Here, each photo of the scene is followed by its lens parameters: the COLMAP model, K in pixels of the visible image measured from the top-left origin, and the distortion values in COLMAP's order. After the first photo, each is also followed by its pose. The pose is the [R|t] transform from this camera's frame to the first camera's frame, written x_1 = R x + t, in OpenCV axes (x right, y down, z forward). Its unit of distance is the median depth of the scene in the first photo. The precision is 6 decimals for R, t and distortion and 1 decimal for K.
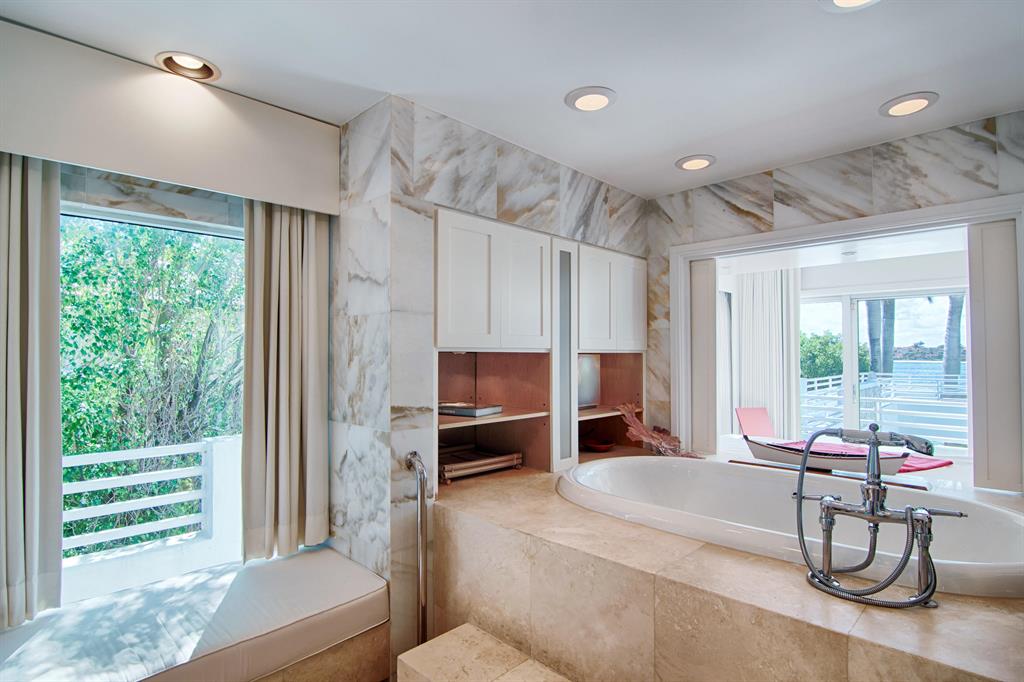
lens RADIAL K [[524.7, 0, 510.2], [0, 524.7, 341.5], [0, 0, 1]] dist [-0.027557, 0.000837]
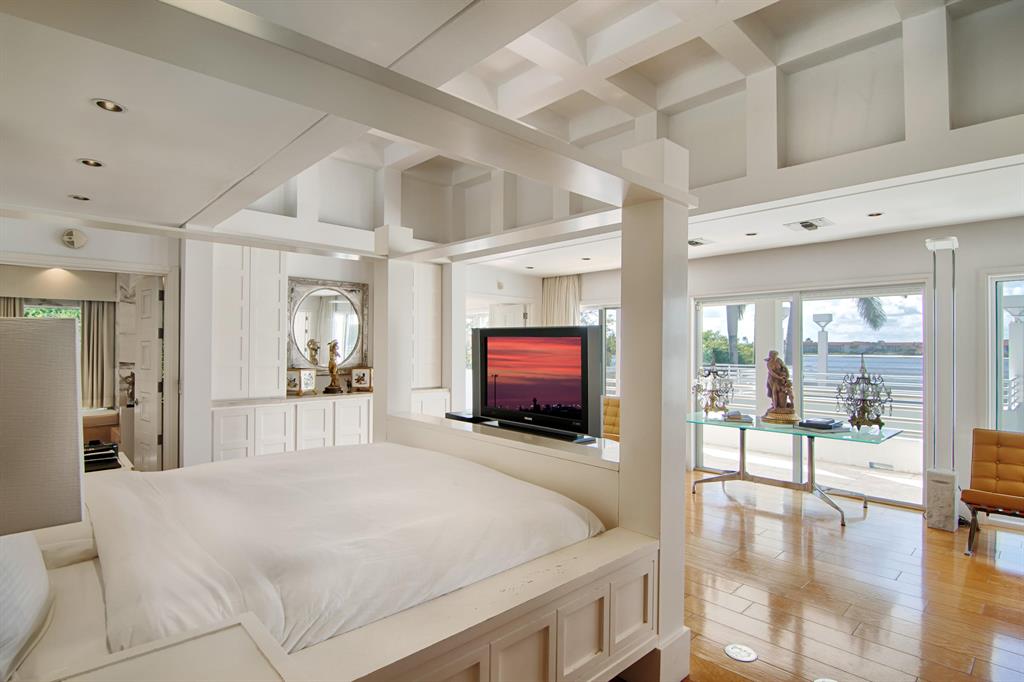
lens RADIAL K [[524.7, 0, 513.9], [0, 524.7, 343.8], [0, 0, 1]] dist [-0.027557, 0.000837]
pose [[0.998732, -0.000888, -0.050339, 2.376478], [0.001568, 0.999908, 0.013473, -0.035983], [0.050323, -0.013535, 0.998641, -2.111384]]
